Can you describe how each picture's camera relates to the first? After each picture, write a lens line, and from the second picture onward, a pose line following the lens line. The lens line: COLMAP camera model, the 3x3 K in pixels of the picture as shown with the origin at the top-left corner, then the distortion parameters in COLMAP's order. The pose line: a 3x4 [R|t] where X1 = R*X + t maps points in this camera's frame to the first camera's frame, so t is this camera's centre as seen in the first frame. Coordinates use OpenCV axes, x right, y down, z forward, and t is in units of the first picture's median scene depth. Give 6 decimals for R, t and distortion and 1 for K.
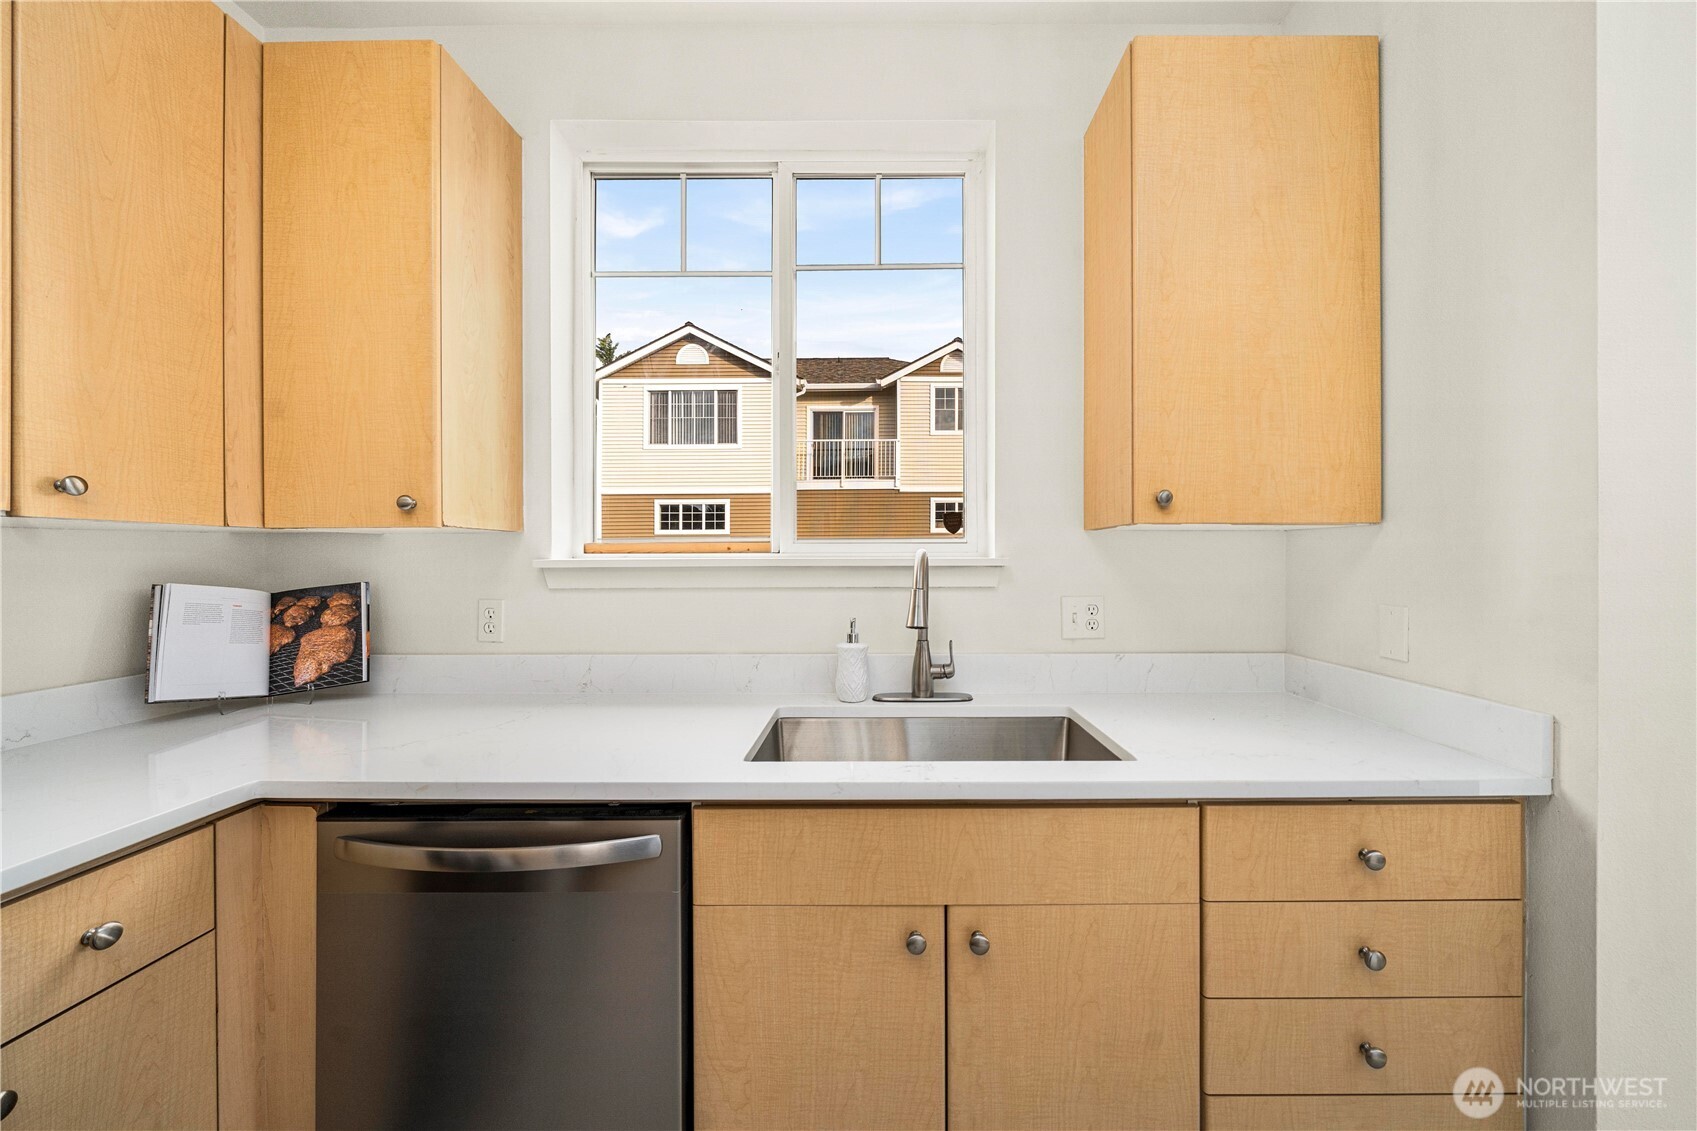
lens RADIAL K [[583.4, 0, 854.6], [0, 583.4, 560.3], [0, 0, 1]] dist [-0.004852, -0.000266]
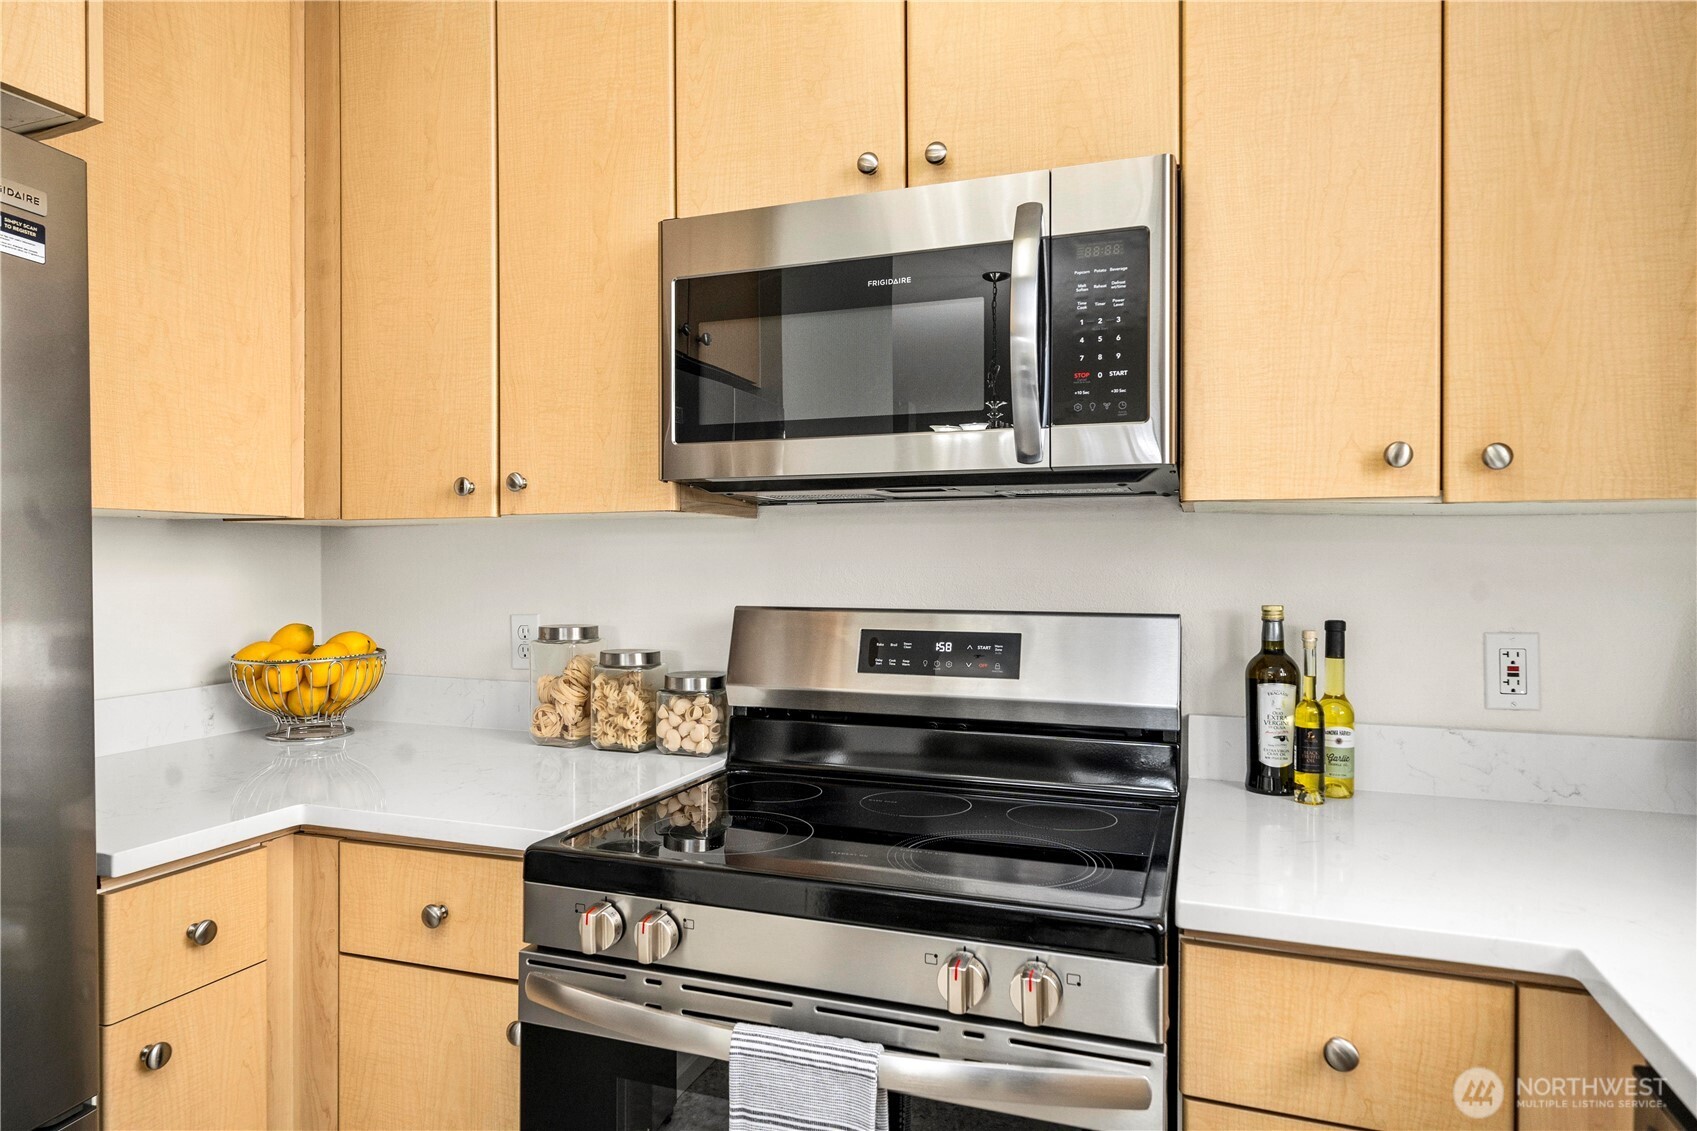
lens RADIAL K [[970.6, 0, 858.7], [0, 970.6, 560.5], [0, 0, 1]] dist [0.005852, 0.000136]
pose [[-0.352878, 0.003769, -0.935662, 0.057183], [-0.008232, 0.999941, 0.007133, 0.001093], [0.935633, 0.010220, -0.352826, 0.415475]]
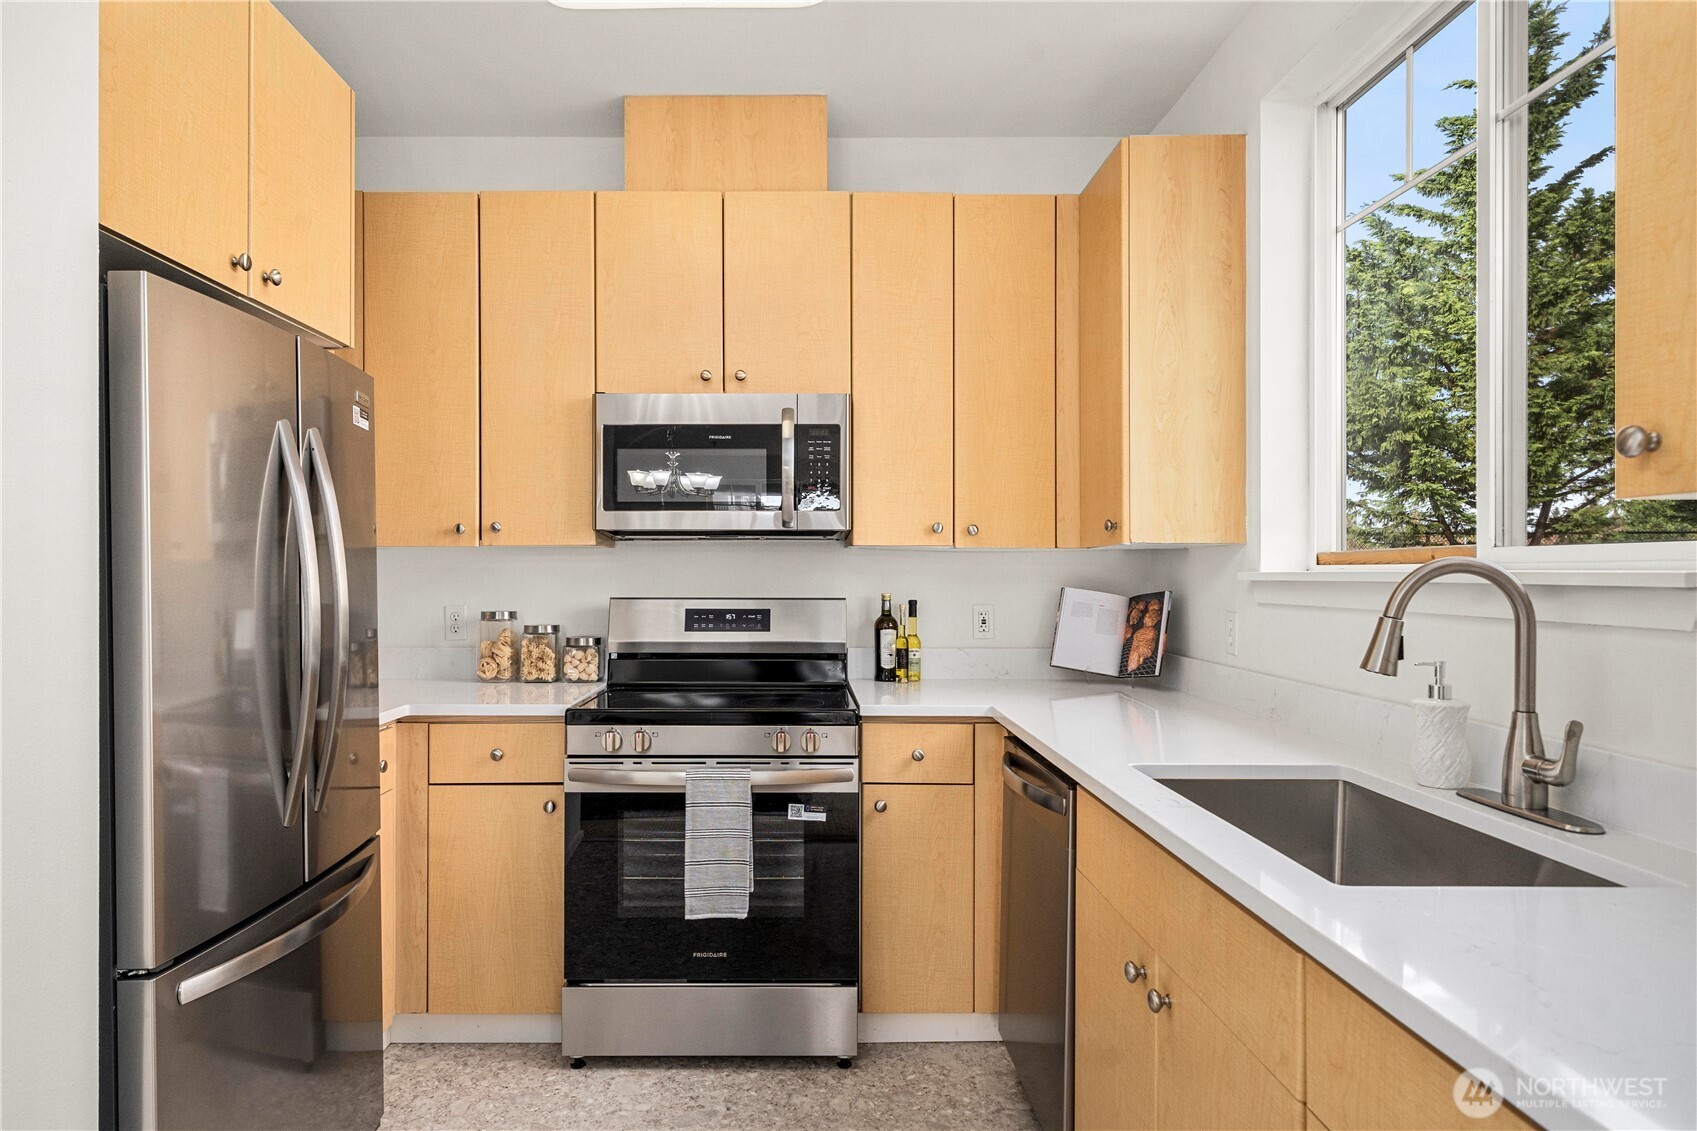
lens RADIAL K [[962.4, 0, 802.7], [0, 962.4, 562.6], [0, 0, 1]] dist [0.008270, 0.005598]
pose [[-0.002810, -0.009290, -0.999953, 1.067134], [-0.009909, 0.999908, -0.009261, 0.005642], [0.999947, 0.009882, -0.002902, 0.285558]]
